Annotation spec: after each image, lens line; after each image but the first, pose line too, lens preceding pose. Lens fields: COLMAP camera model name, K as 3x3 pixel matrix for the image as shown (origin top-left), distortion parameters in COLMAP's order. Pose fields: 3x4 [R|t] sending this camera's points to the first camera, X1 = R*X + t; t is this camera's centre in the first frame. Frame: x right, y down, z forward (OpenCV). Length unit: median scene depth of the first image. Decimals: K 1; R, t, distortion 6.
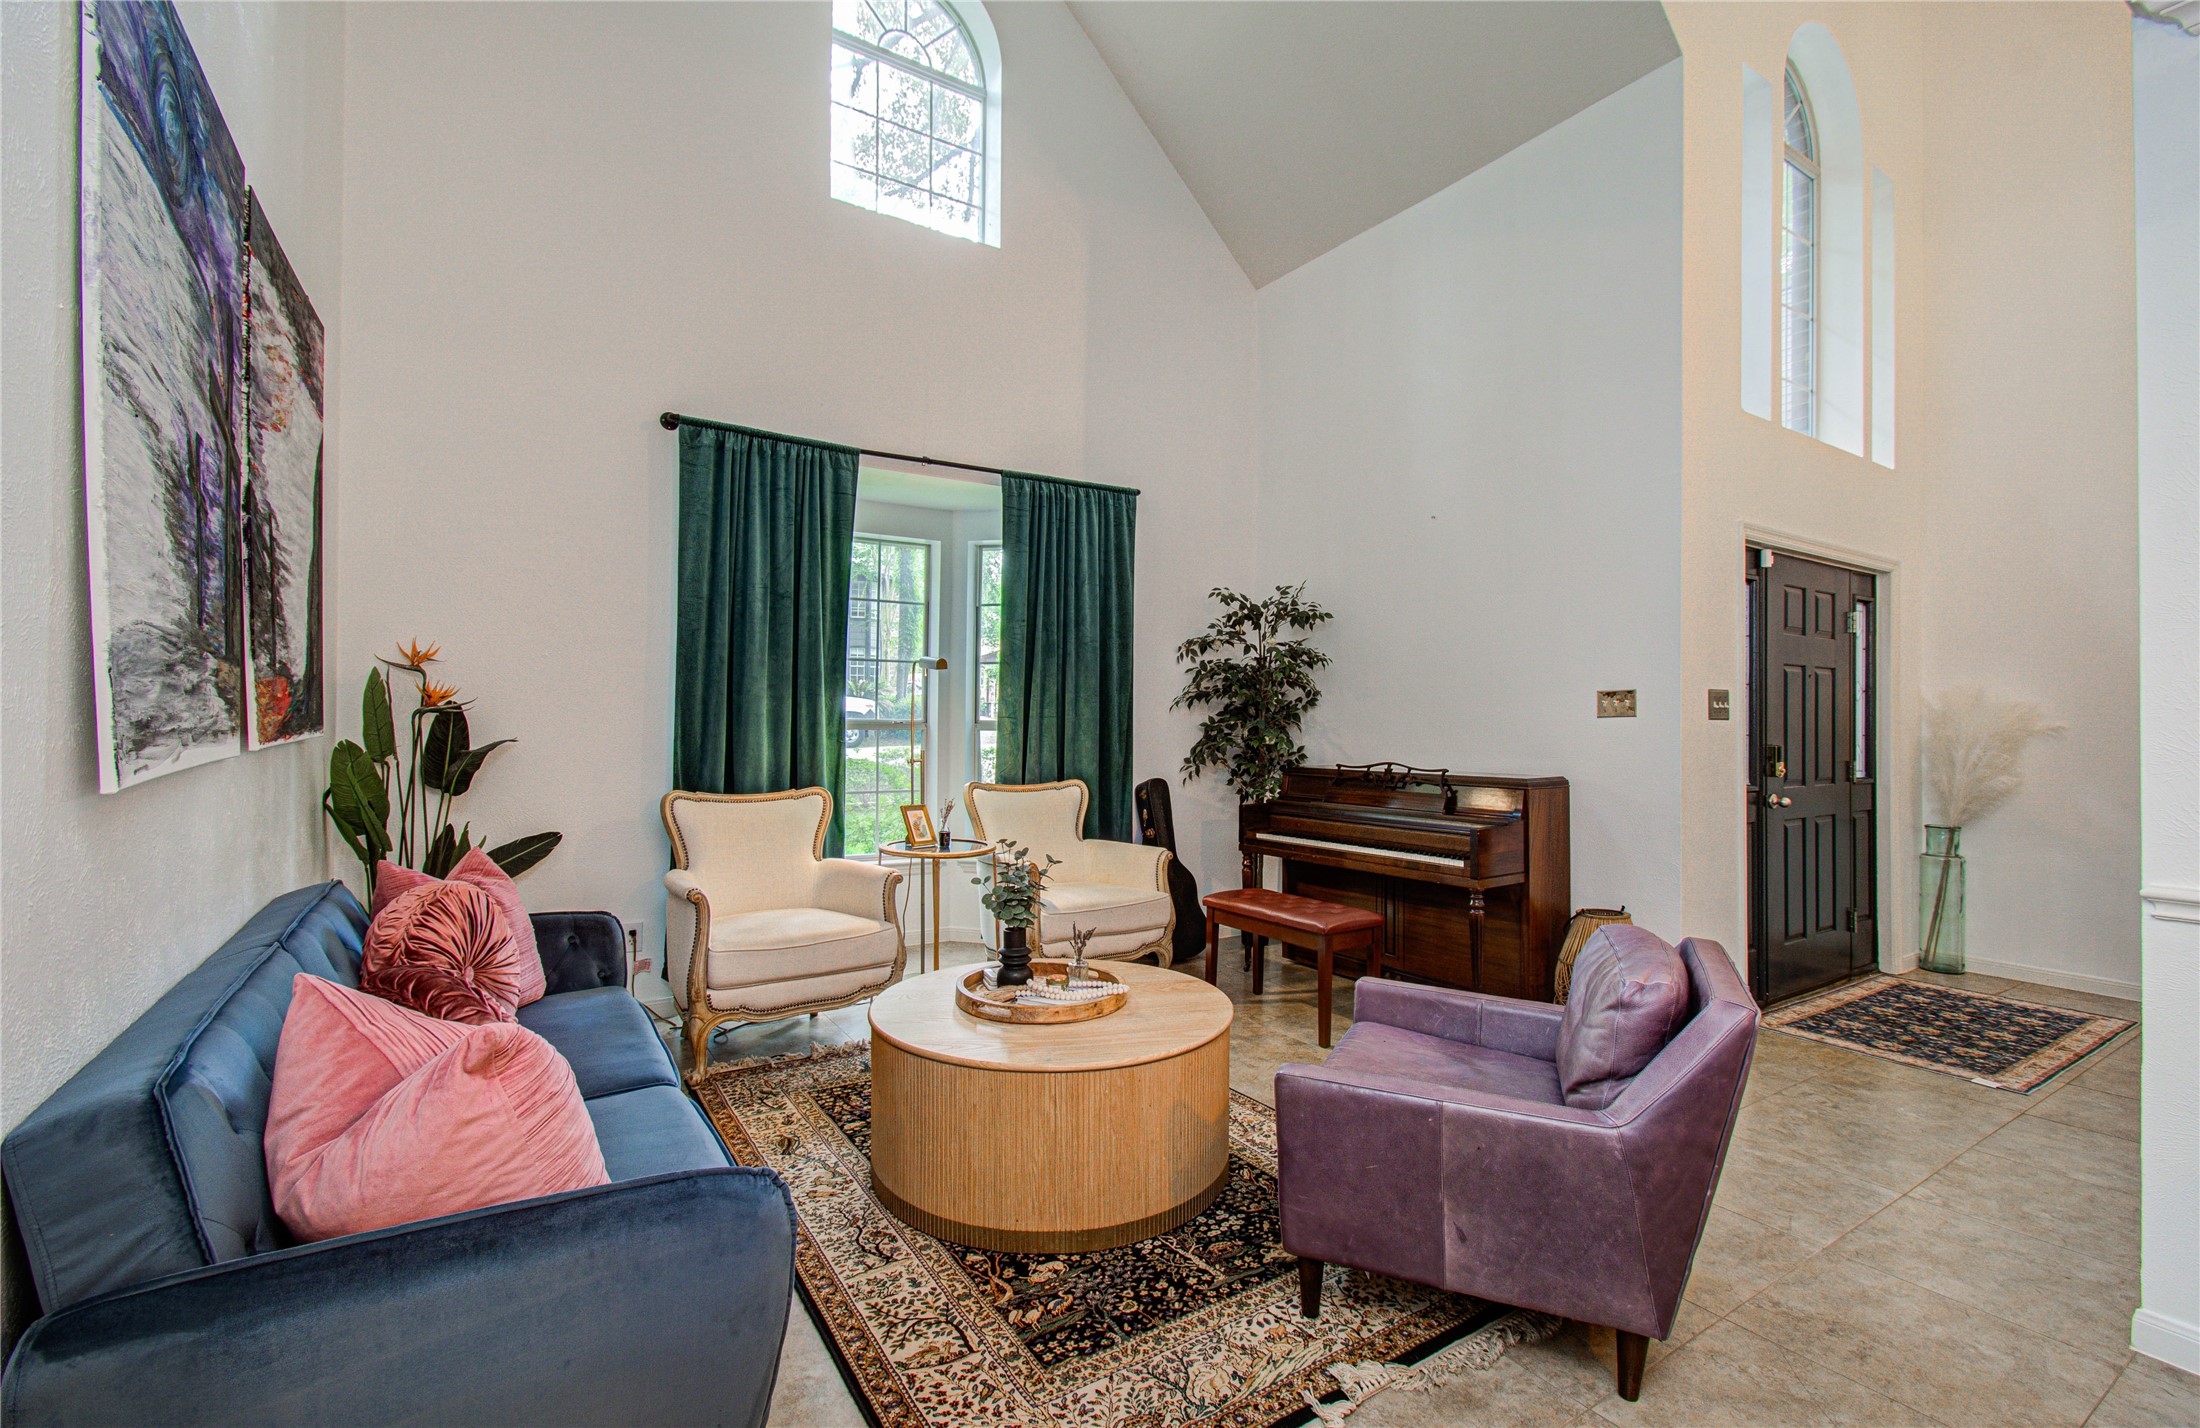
lens RADIAL K [[959.3, 0, 1067.3], [0, 959.3, 714.1], [0, 0, 1]] dist [-0.008259, -0.002411]
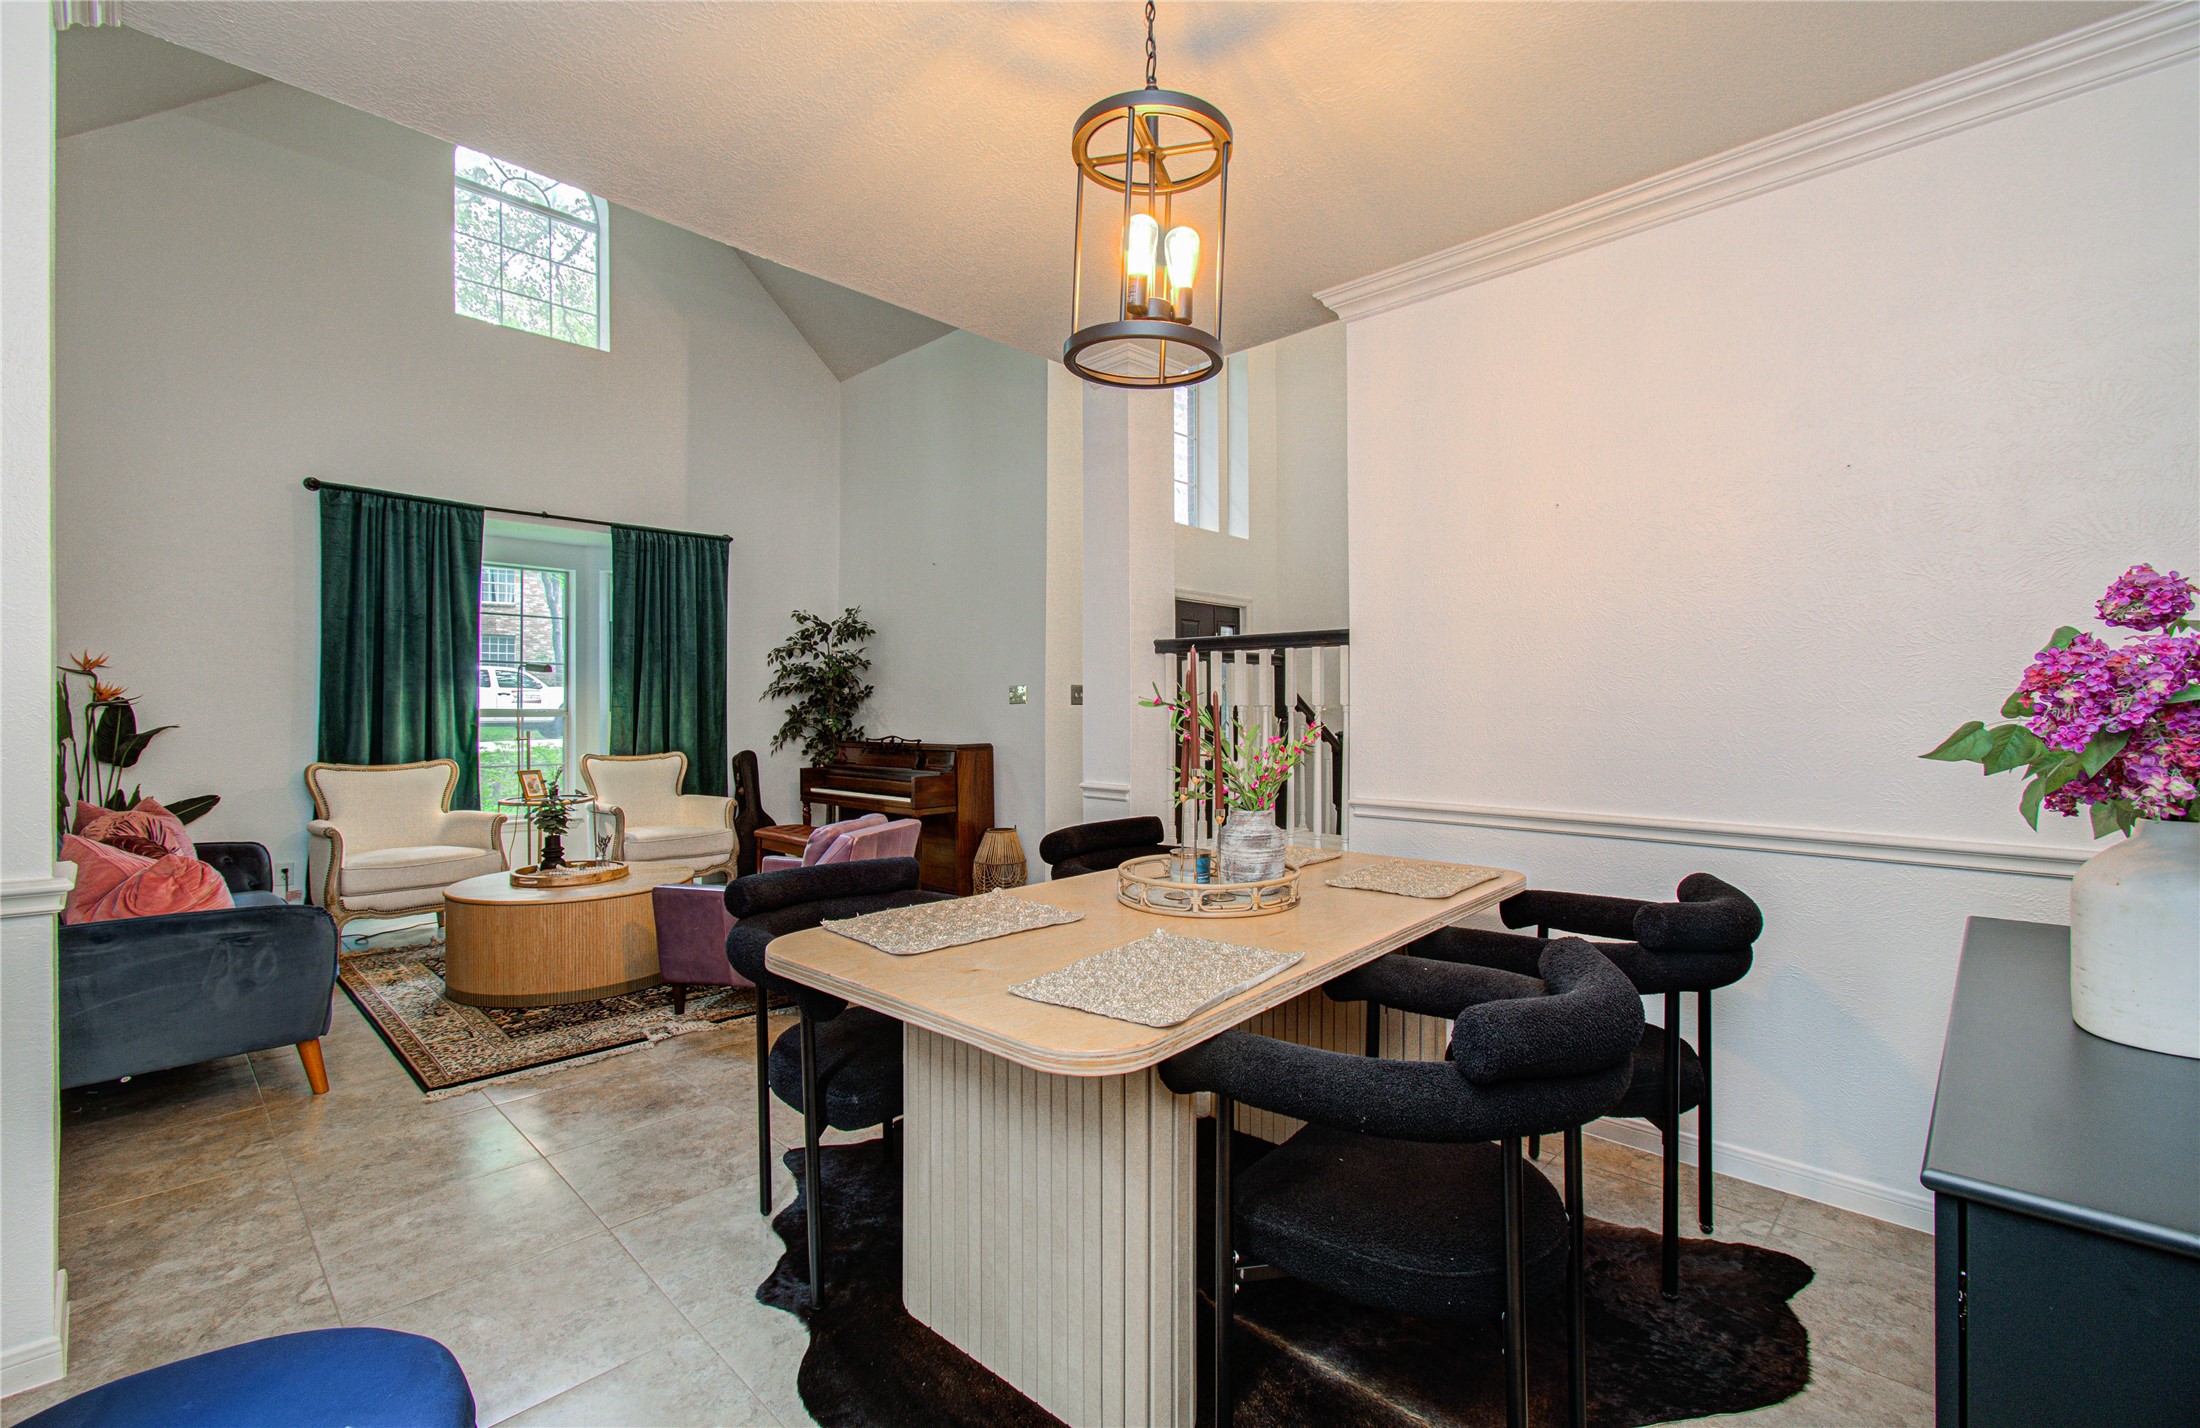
lens RADIAL K [[959.3, 0, 1123.8], [0, 959.3, 714.7], [0, 0, 1]] dist [-0.008259, -0.002411]
pose [[0.964897, -0.007546, 0.262521, 0.307246], [0.003670, 0.999877, 0.015249, -0.003378], [-0.262604, -0.013750, 0.964806, -0.548535]]
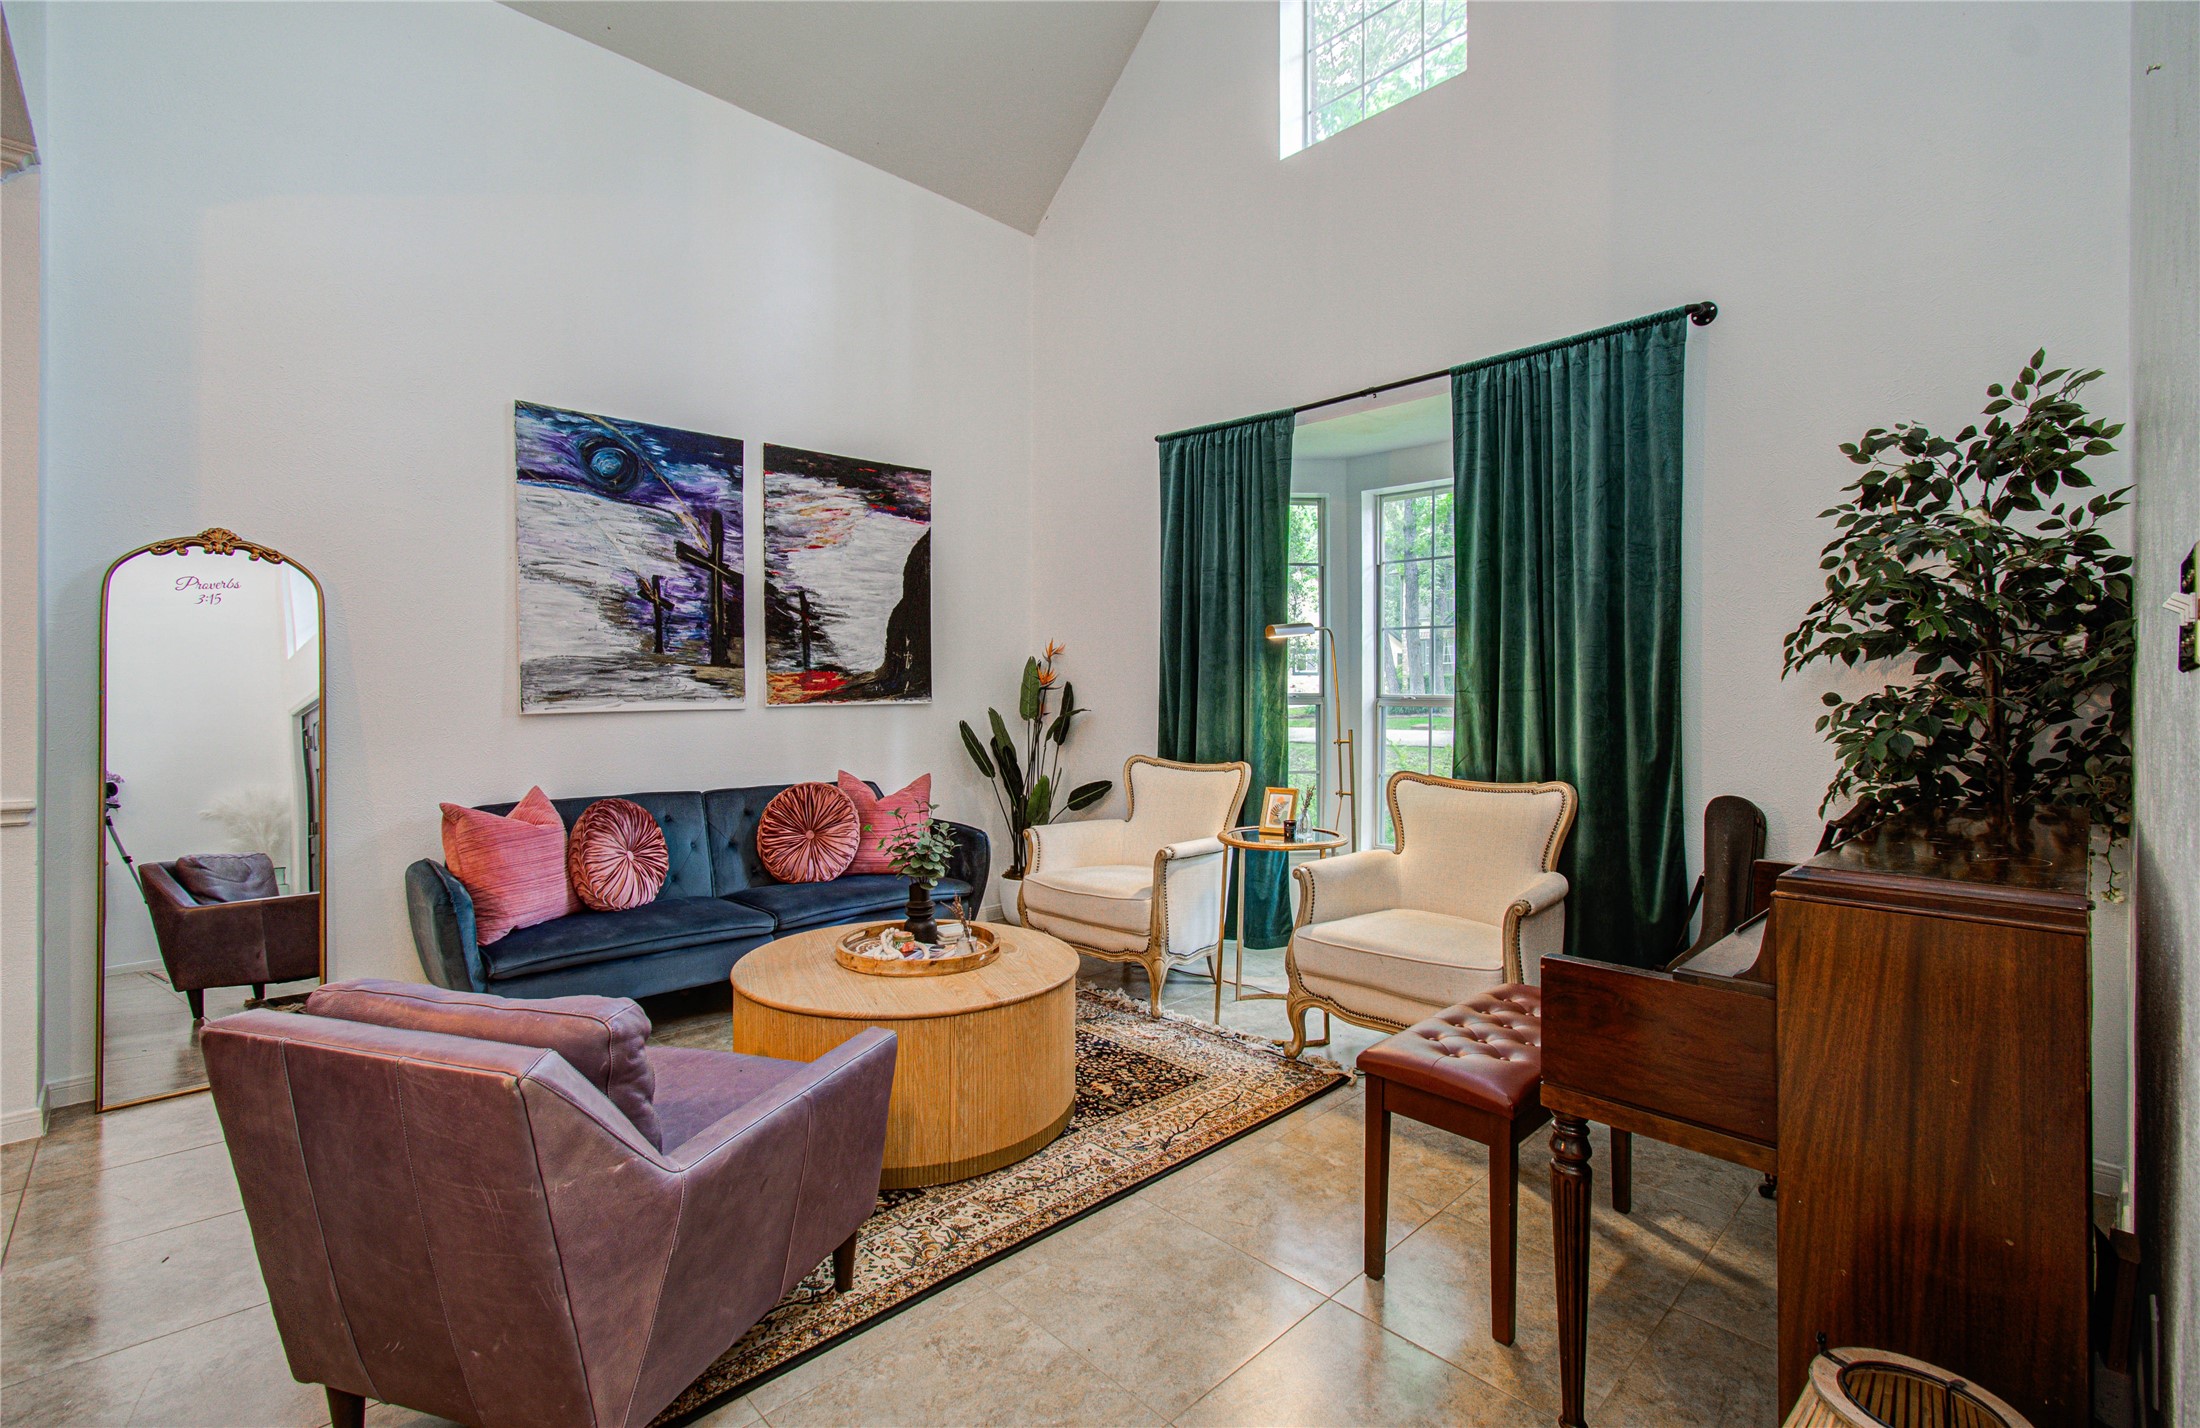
lens RADIAL K [[959.3, 0, 1088.7], [0, 959.3, 685.8], [0, 0, 1]] dist [-0.008259, -0.002411]
pose [[0.222983, -0.015021, -0.974707, 0.682516], [-0.005655, 0.999845, -0.016702, 0.014062], [0.974806, 0.009236, 0.222863, 0.622976]]
